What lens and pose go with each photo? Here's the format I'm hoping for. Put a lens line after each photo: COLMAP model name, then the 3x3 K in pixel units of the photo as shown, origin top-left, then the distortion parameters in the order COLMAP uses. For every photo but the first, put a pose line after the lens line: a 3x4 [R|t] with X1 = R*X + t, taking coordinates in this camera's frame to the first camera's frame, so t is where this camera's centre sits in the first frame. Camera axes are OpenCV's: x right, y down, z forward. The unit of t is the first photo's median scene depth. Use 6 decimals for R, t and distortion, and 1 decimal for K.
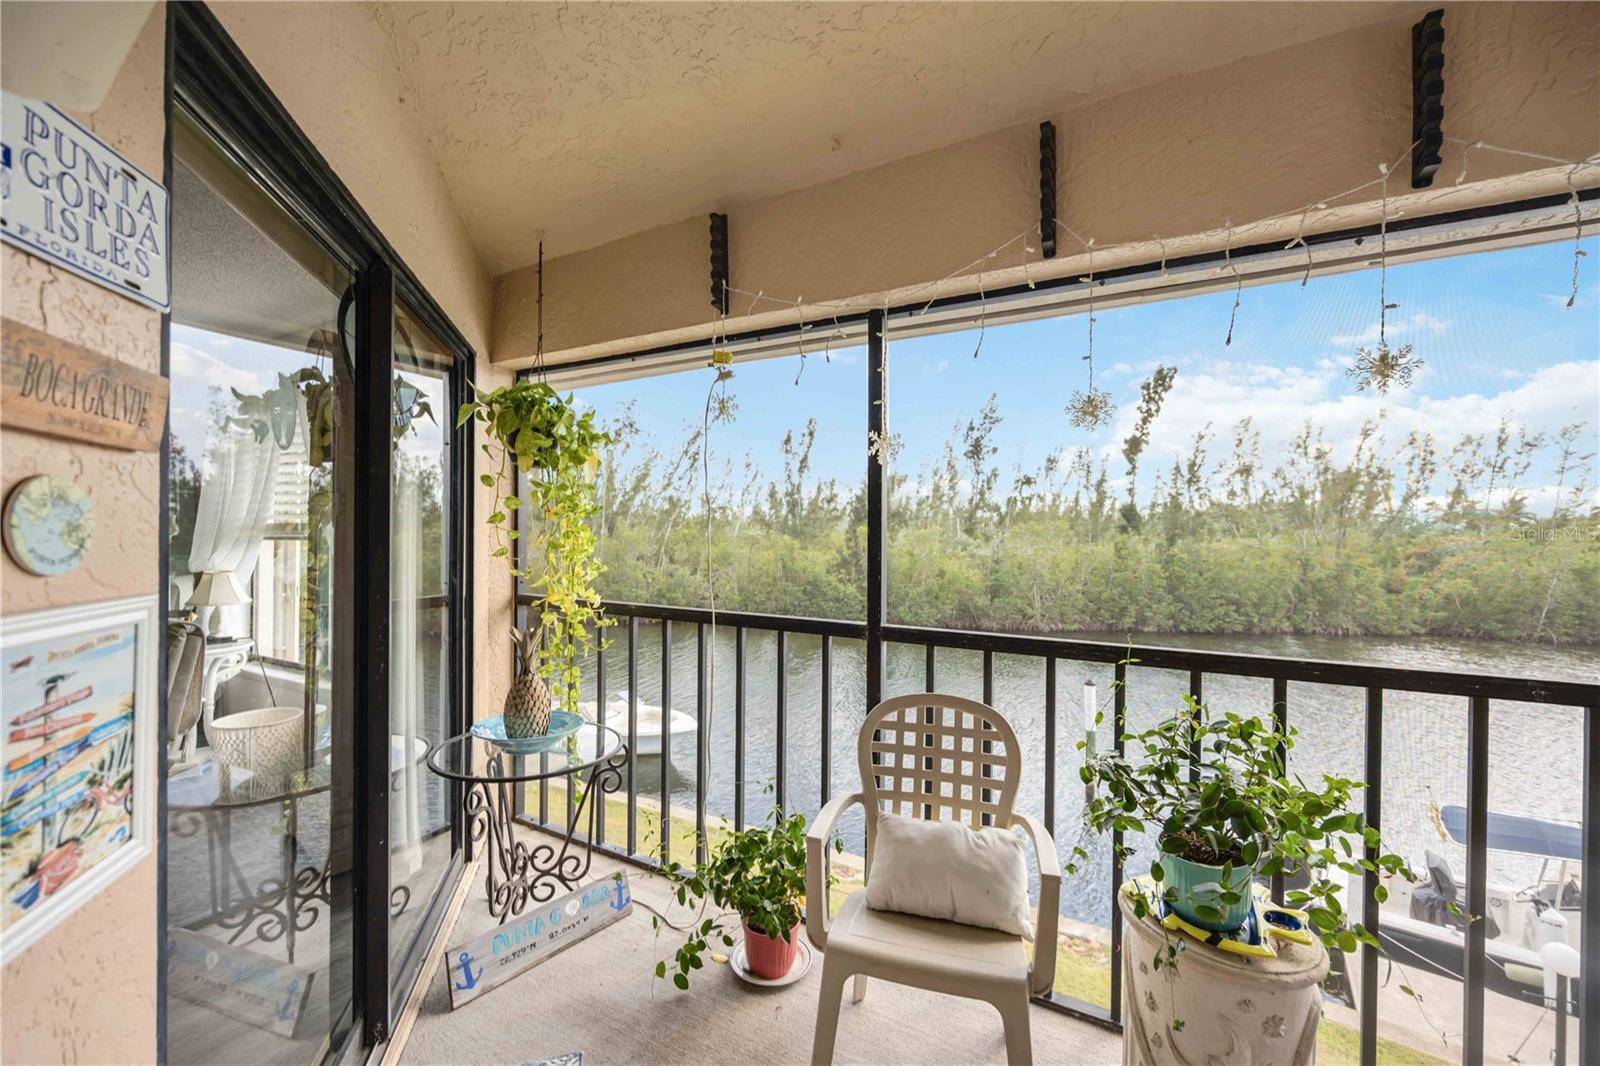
lens RADIAL K [[624.0, 0, 800.5], [0, 624.0, 531.3], [0, 0, 1]] dist [-0.001260, -0.001120]
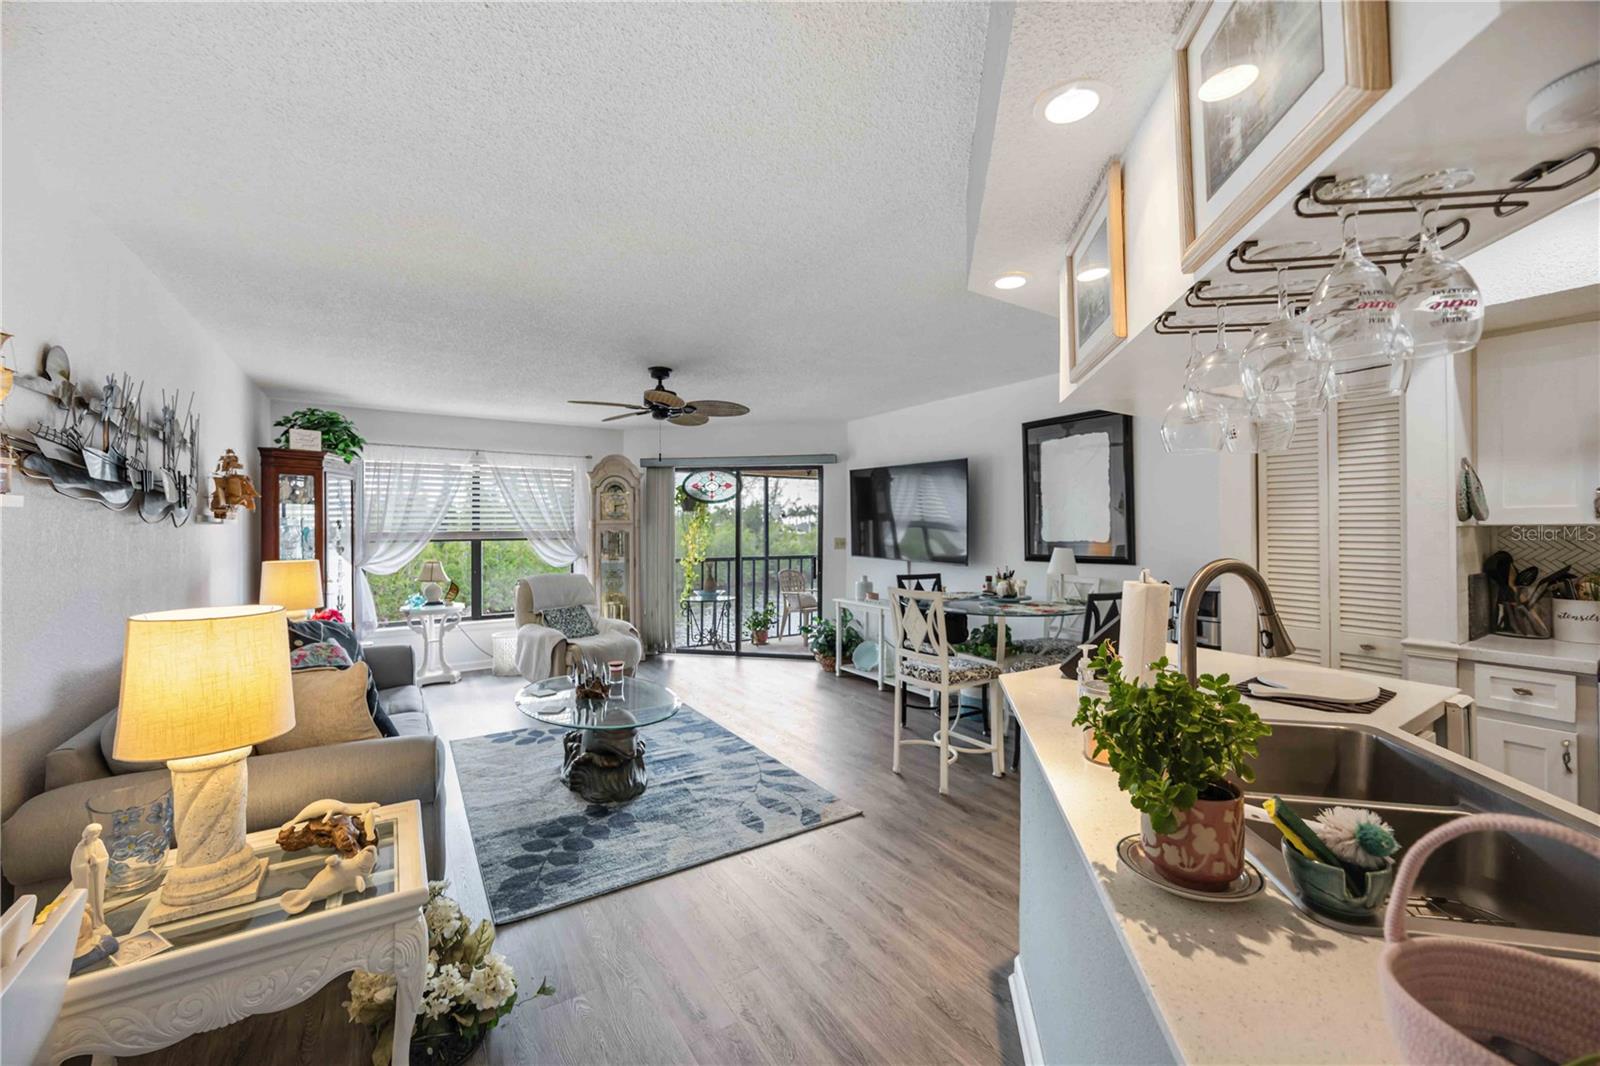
lens RADIAL K [[624.0, 0, 798.9], [0, 624.0, 518.8], [0, 0, 1]] dist [-0.001260, -0.001120]
pose [[0.448217, 0.005096, 0.893910, -0.227075], [0.005223, 0.999952, -0.008319, -0.003456], [-0.893910, 0.008397, 0.448168, -0.061612]]
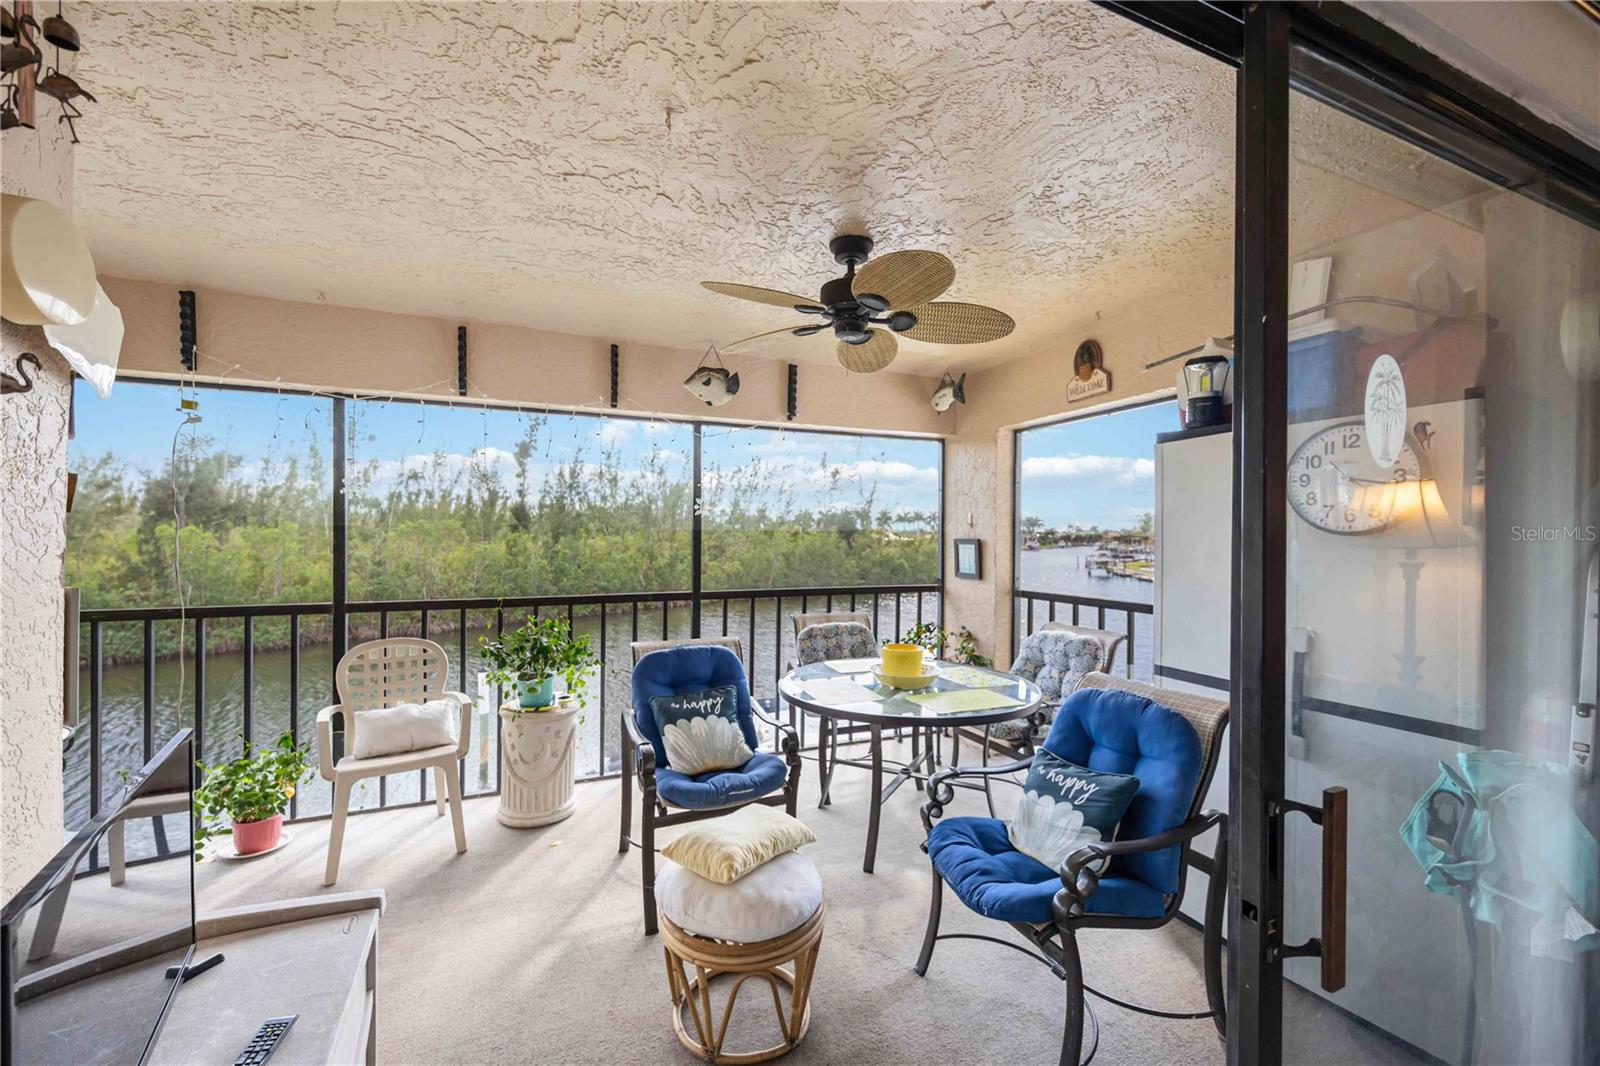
lens RADIAL K [[624.0, 0, 805.1], [0, 624.0, 538.4], [0, 0, 1]] dist [-0.001260, -0.001120]
pose [[0.612224, -0.009943, 0.790622, -0.025496], [-0.002057, 0.999898, 0.014167, -0.001952], [-0.790682, -0.010299, 0.612141, -0.053679]]
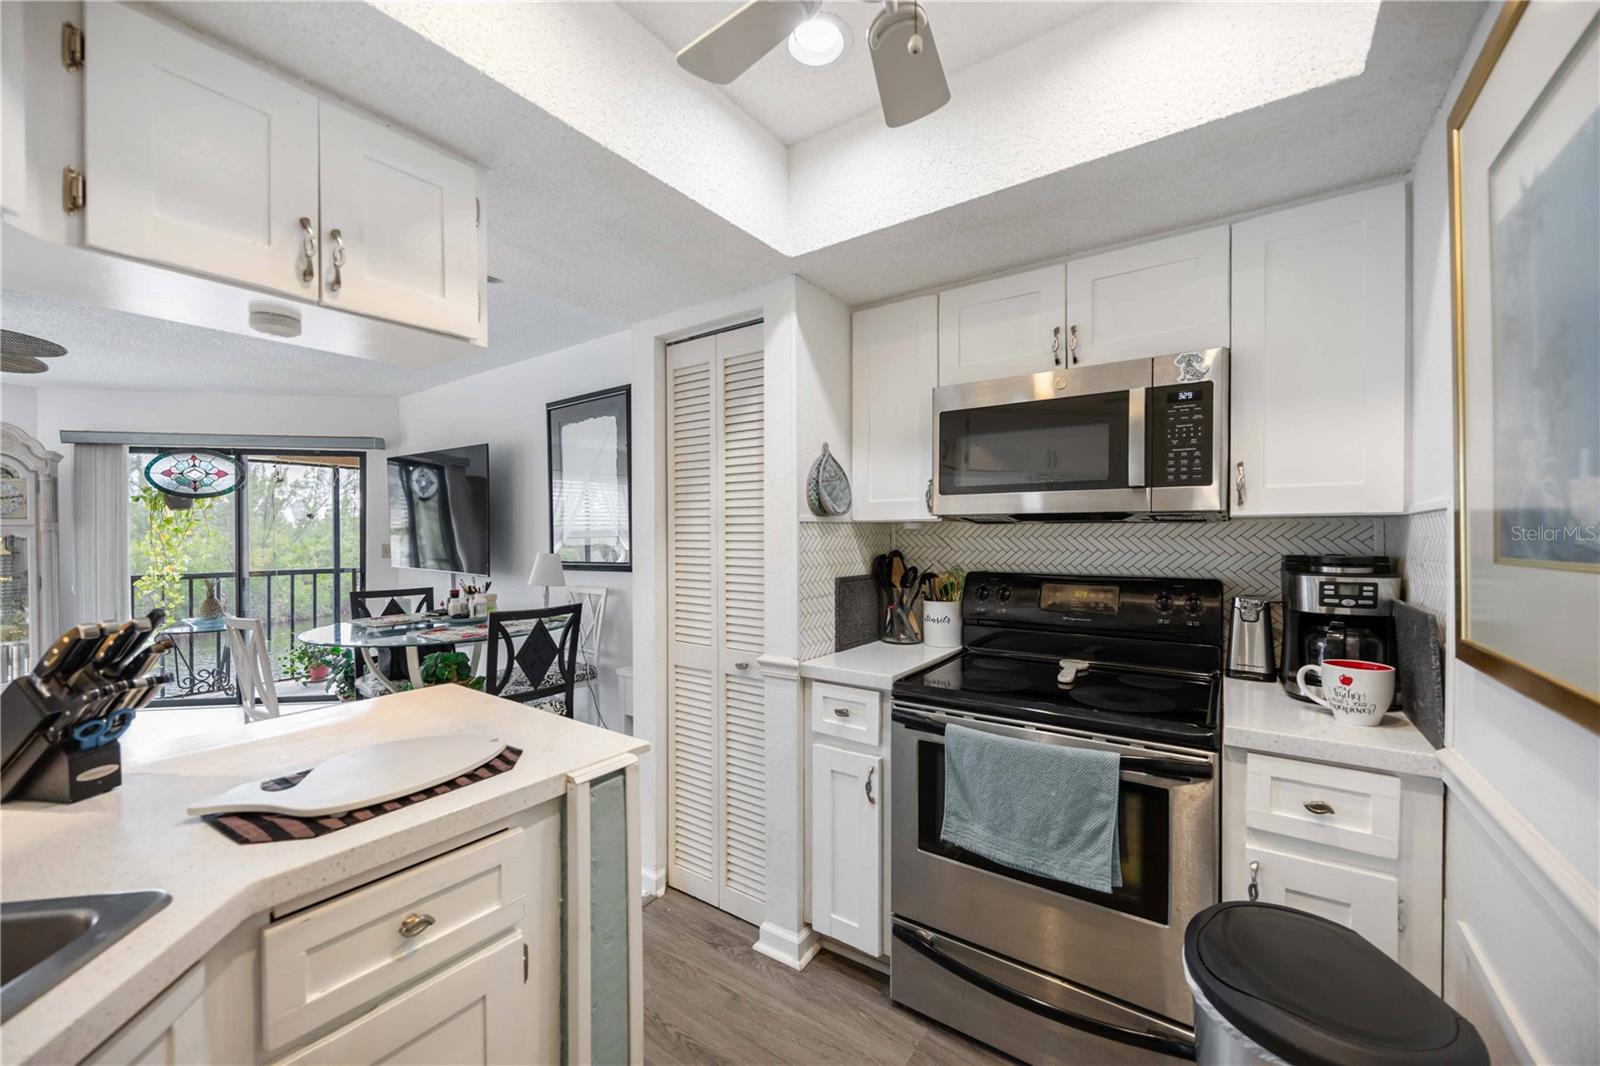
lens RADIAL K [[624.0, 0, 804.9], [0, 624.0, 539.5], [0, 0, 1]] dist [-0.001260, -0.001120]
pose [[0.097586, -0.017453, 0.995074, -0.186912], [0.005929, 0.999839, 0.016955, -0.001955], [-0.995209, 0.004246, 0.097674, -0.106683]]
